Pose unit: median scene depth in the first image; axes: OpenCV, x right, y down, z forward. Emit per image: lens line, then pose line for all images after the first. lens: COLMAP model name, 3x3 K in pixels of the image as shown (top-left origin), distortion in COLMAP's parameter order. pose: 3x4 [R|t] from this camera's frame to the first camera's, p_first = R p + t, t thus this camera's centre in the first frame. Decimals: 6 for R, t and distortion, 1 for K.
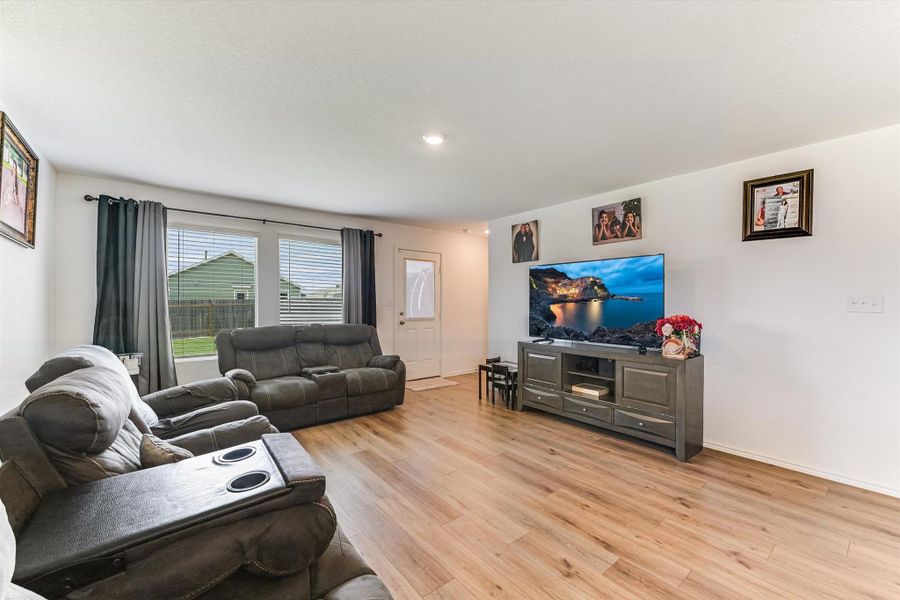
lens RADIAL K [[362.1, 0, 441.1], [0, 362.1, 308.6], [0, 0, 1]] dist [-0.017717, -0.001319]
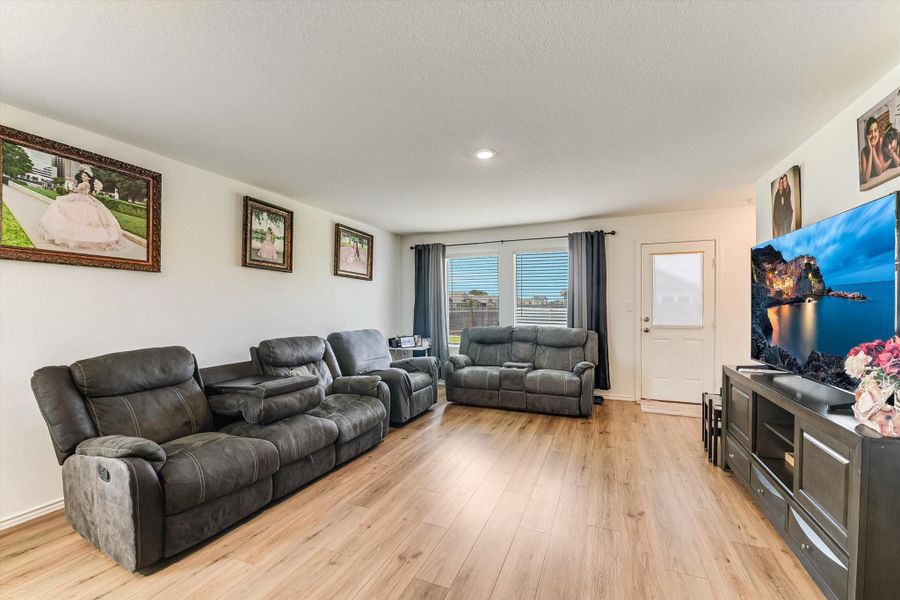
lens RADIAL K [[362.1, 0, 444.8], [0, 362.1, 314.5], [0, 0, 1]] dist [-0.017717, -0.001319]
pose [[0.474535, 0.014658, -0.880115, 0.600503], [-0.012011, 0.999876, 0.010177, -0.000253], [0.880155, 0.005742, 0.474652, 0.263568]]
